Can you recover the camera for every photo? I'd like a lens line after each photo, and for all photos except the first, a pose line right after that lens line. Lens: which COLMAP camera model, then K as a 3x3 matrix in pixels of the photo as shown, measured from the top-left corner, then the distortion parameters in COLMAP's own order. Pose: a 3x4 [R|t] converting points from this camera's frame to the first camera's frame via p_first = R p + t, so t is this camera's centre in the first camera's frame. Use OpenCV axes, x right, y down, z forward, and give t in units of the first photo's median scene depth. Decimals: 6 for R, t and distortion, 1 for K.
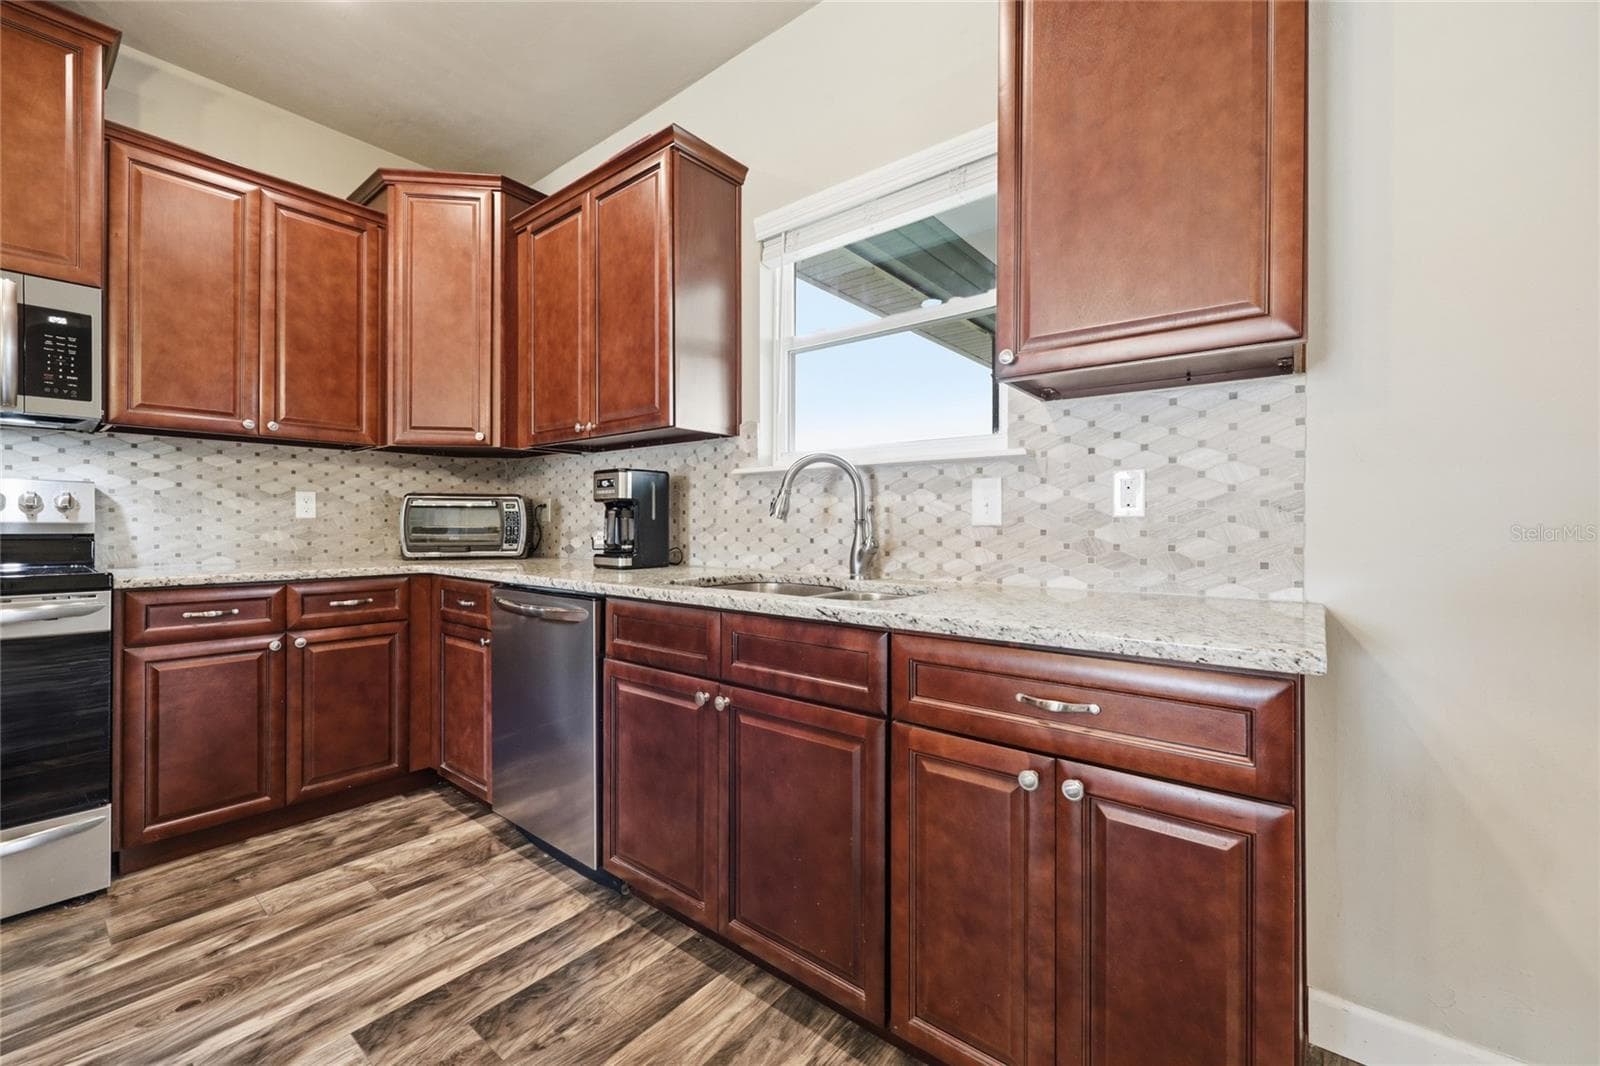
lens RADIAL K [[641.3, 0, 802.9], [0, 641.3, 525.7], [0, 0, 1]] dist [-0.003378, -0.000202]
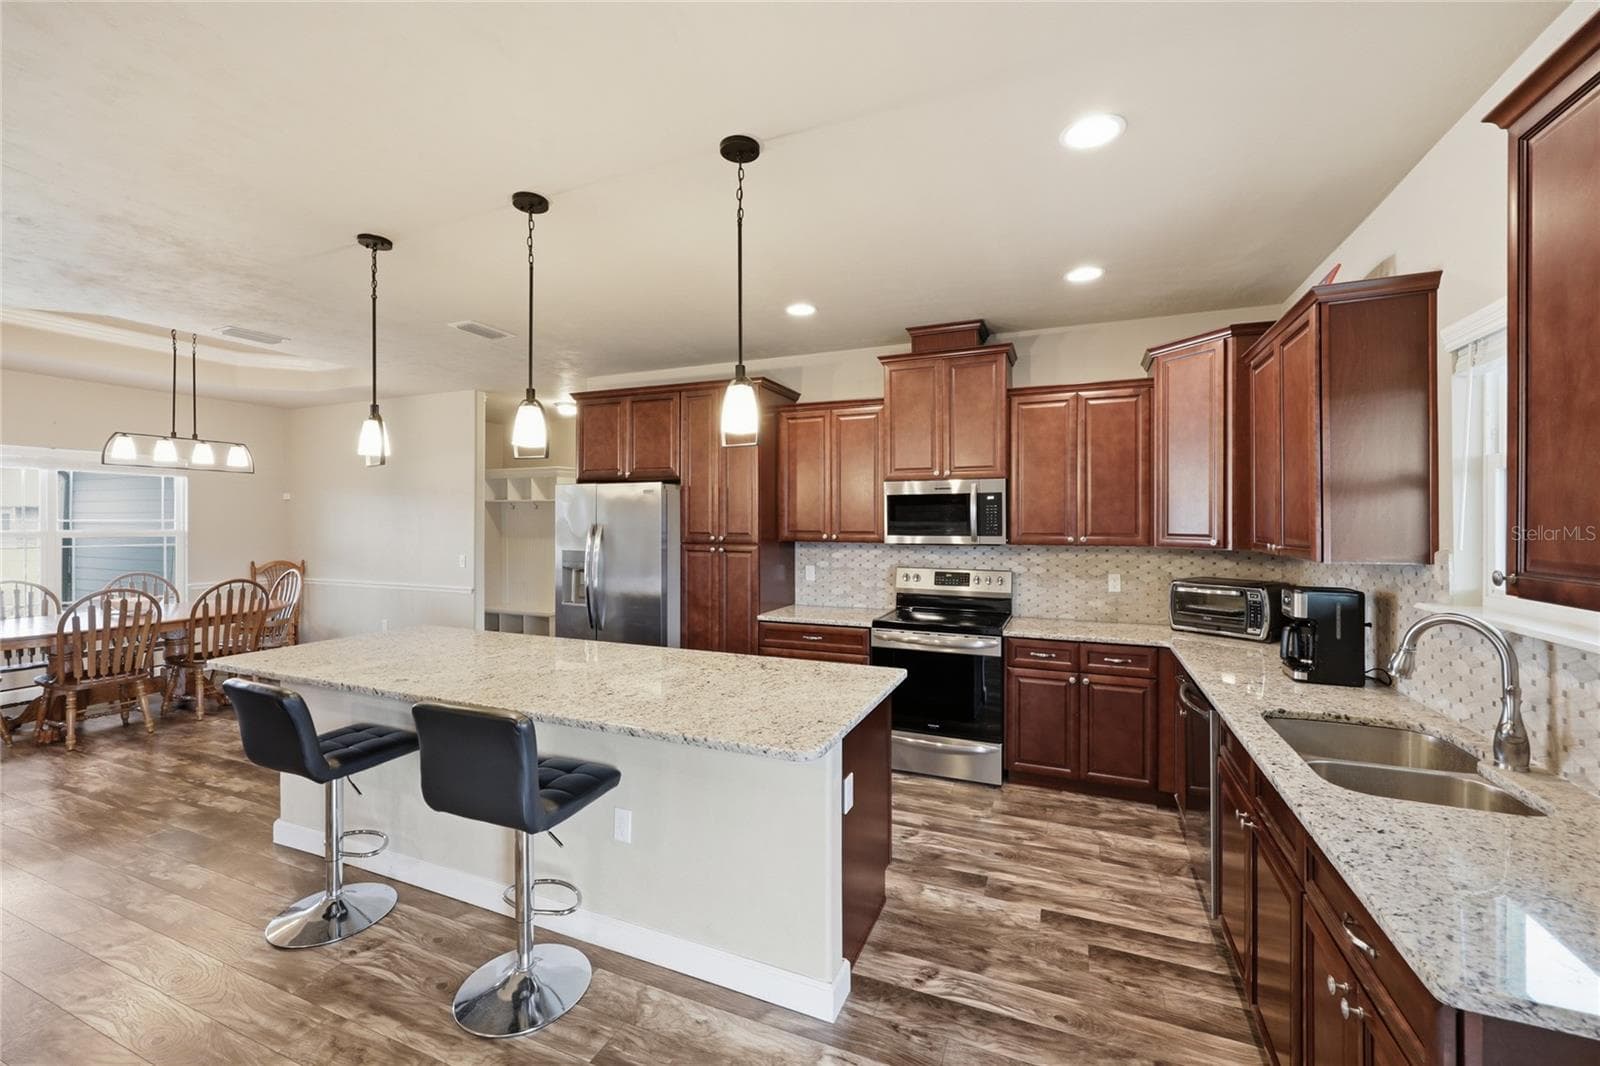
lens RADIAL K [[641.3, 0, 801.3], [0, 641.3, 525.6], [0, 0, 1]] dist [-0.003378, -0.000202]
pose [[0.270561, 0.000850, -0.962703, 0.616742], [-0.000443, 1.000000, 0.000758, -0.226929], [0.962703, 0.000221, 0.270561, -0.130726]]
